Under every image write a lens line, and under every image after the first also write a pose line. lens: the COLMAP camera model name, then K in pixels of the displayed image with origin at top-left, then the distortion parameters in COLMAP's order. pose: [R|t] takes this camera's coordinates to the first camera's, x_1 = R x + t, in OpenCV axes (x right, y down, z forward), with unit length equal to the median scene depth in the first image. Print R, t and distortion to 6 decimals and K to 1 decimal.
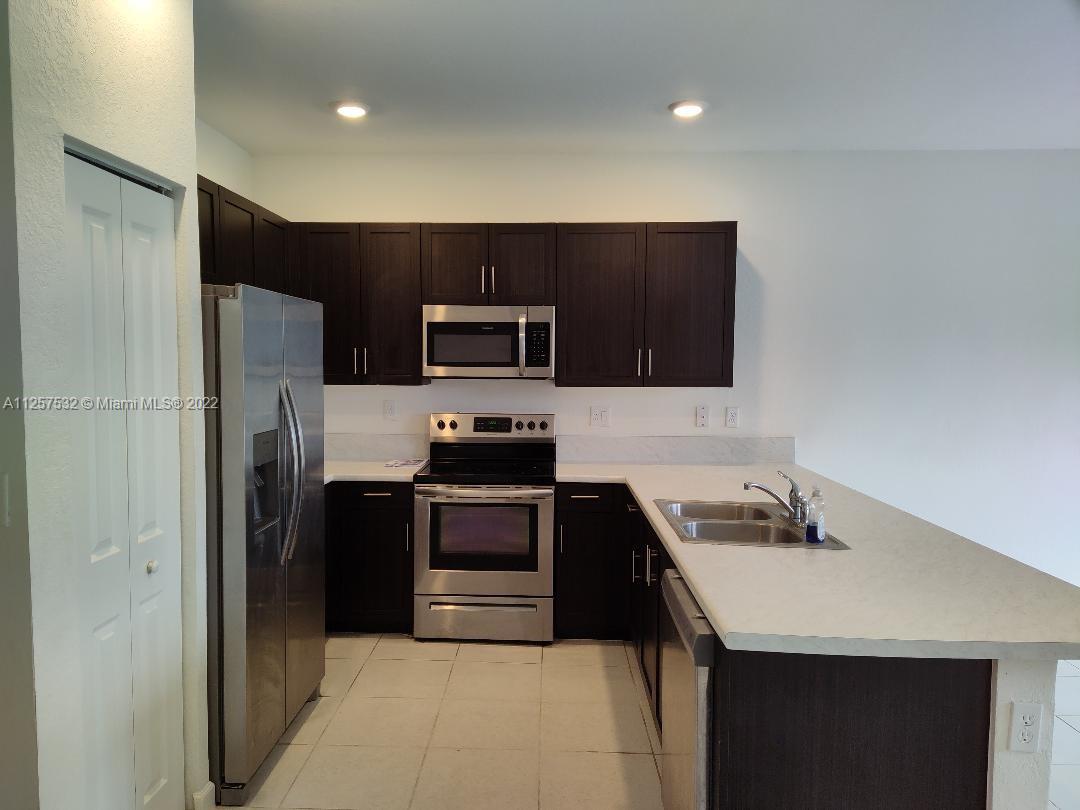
lens RADIAL K [[796.2, 0, 536.7], [0, 796.2, 418.2], [0, 0, 1]] dist [0.007143, -0.024703]
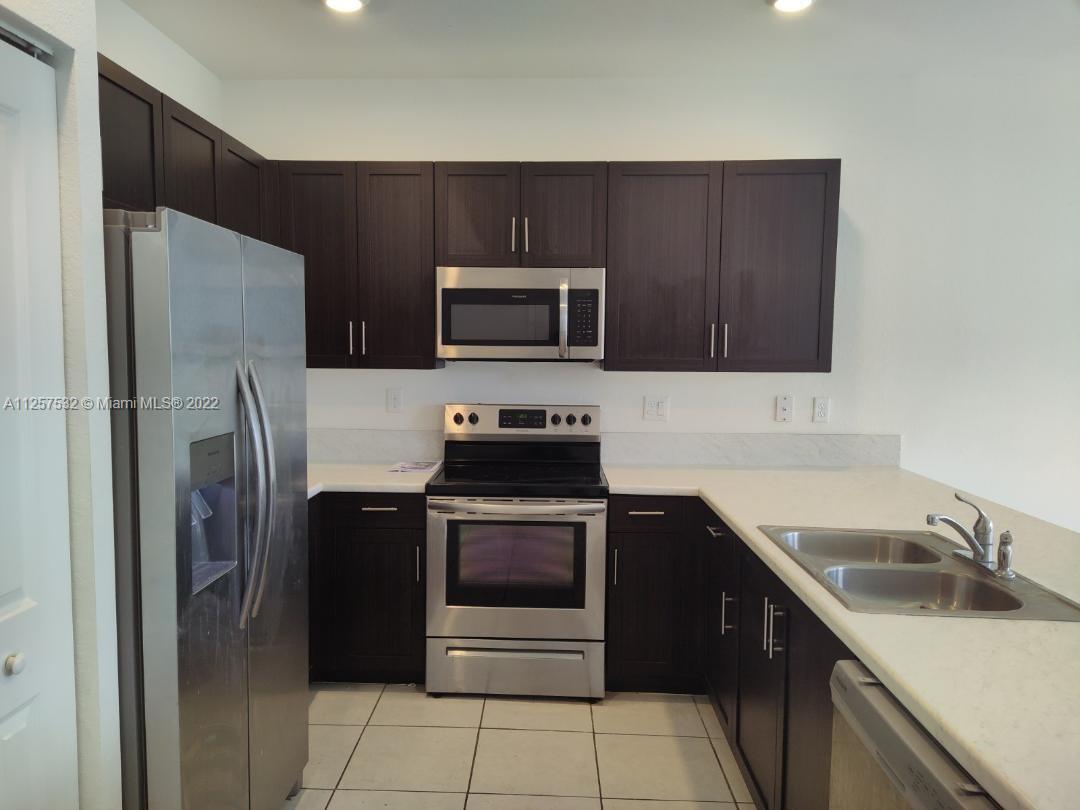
lens RADIAL K [[796.2, 0, 543.5], [0, 796.2, 412.9], [0, 0, 1]] dist [0.007143, -0.024703]
pose [[0.999956, 0.002408, 0.009059, -0.046468], [-0.002519, 0.999922, 0.012272, -0.008349], [-0.009029, -0.012294, 0.999884, 0.220954]]
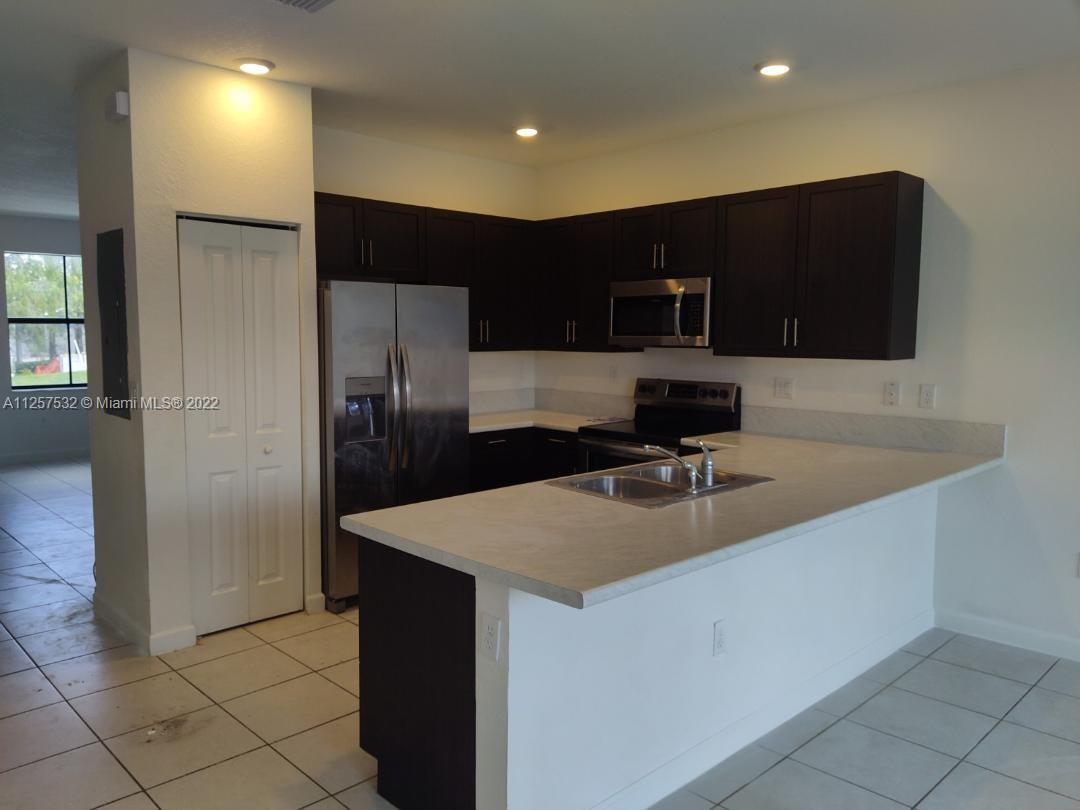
lens RADIAL K [[796.2, 0, 538.4], [0, 796.2, 404.9], [0, 0, 1]] dist [0.007143, -0.024703]
pose [[0.696450, 0.060387, -0.715060, 0.644582], [-0.052447, 0.998072, 0.033205, 0.001824], [0.715686, 0.014377, 0.698274, 0.124871]]
